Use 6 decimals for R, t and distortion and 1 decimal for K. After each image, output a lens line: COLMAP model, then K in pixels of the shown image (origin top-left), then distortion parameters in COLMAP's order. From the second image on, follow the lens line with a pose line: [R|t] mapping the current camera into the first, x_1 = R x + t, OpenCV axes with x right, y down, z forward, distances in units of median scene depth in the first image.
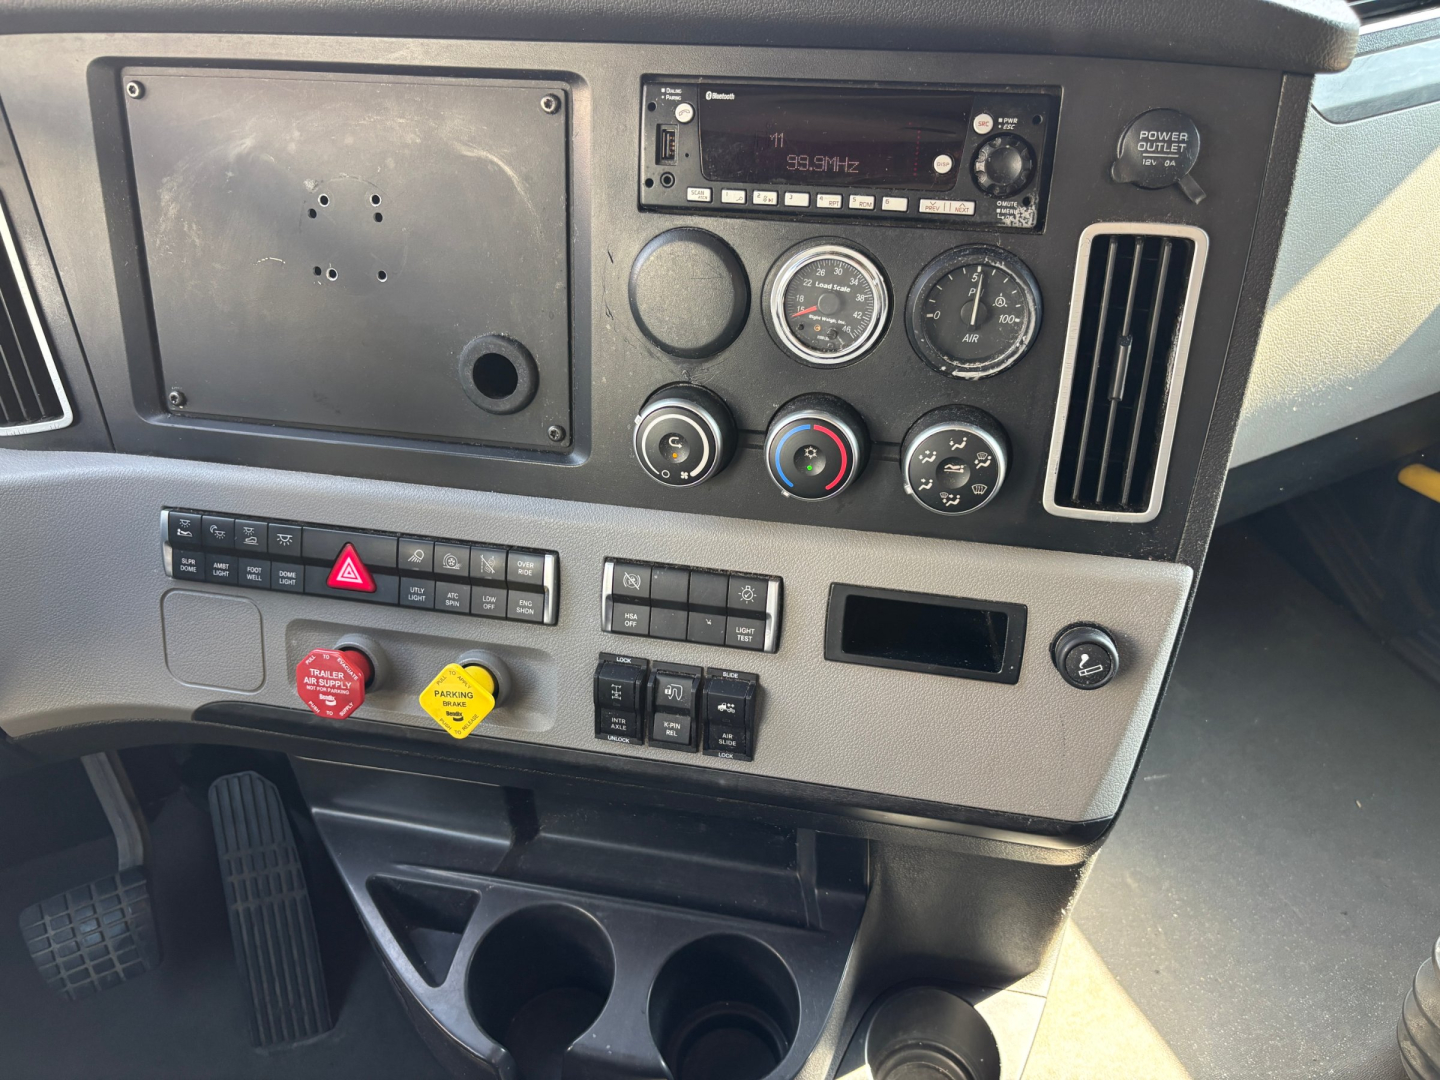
lens RADIAL K [[1102.7, 0, 722.5], [0, 1102.7, 545.2], [0, 0, 1]] dist [0.065484, -0.072410]
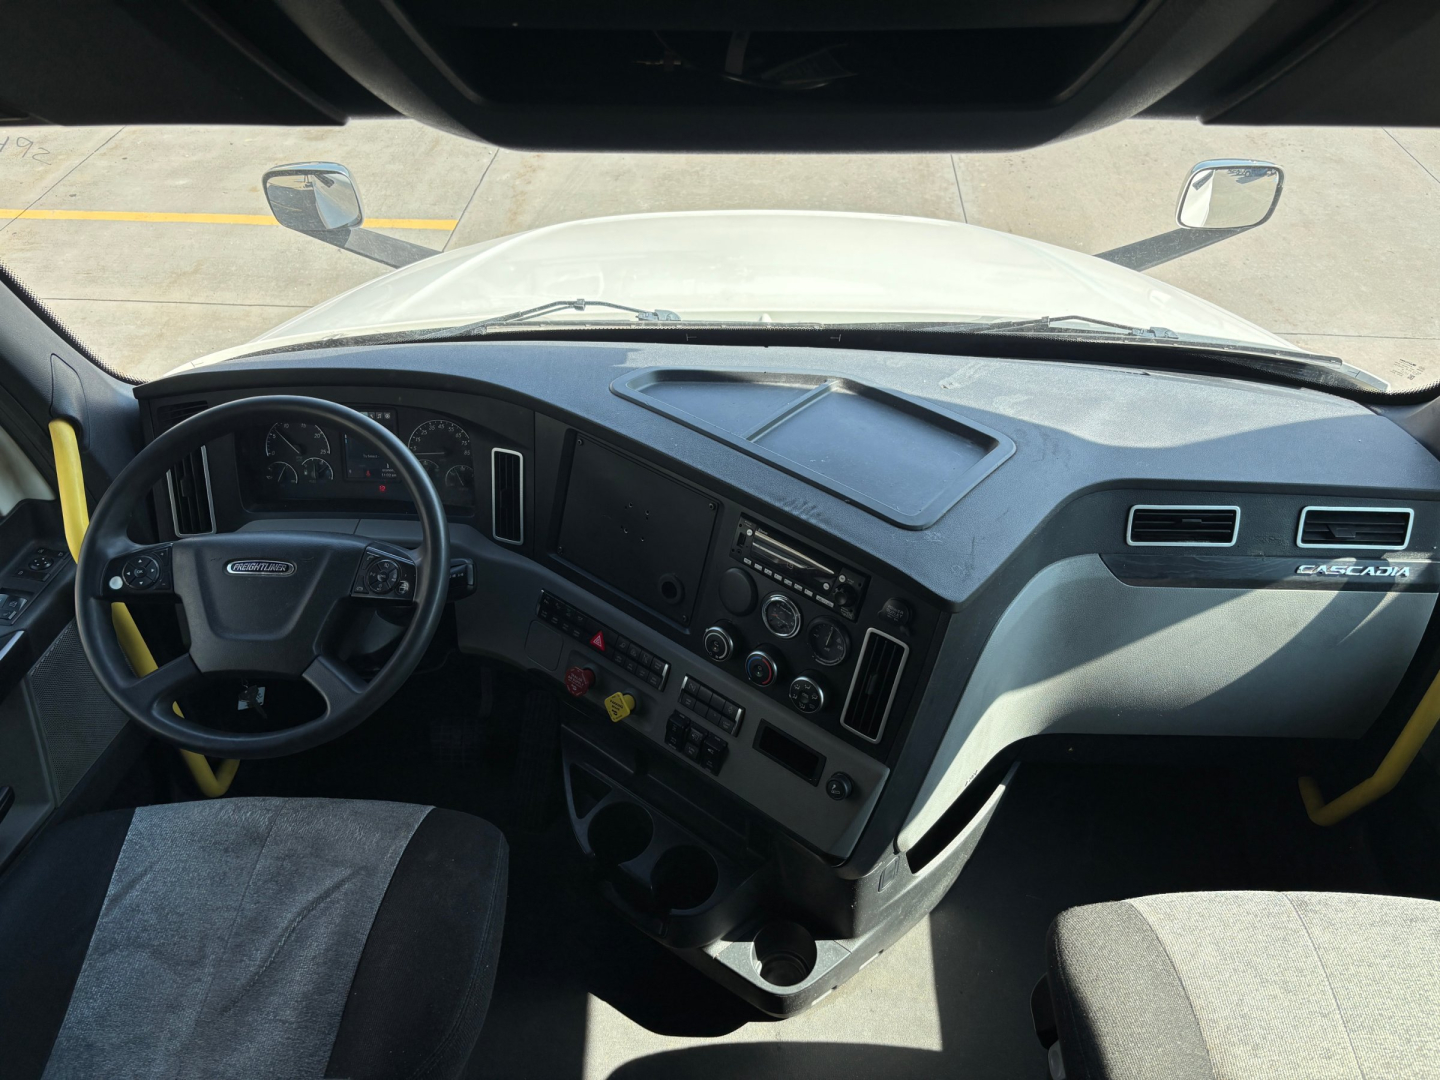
lens RADIAL K [[1106.0, 0, 719.2], [0, 1106.0, 549.0], [0, 0, 1]] dist [0.050310, -0.069870]
pose [[0.894105, 0.318911, -0.314440, 0.621948], [-0.317952, 0.946462, 0.055831, -0.398884], [0.315411, 0.050058, 0.947634, -1.269628]]
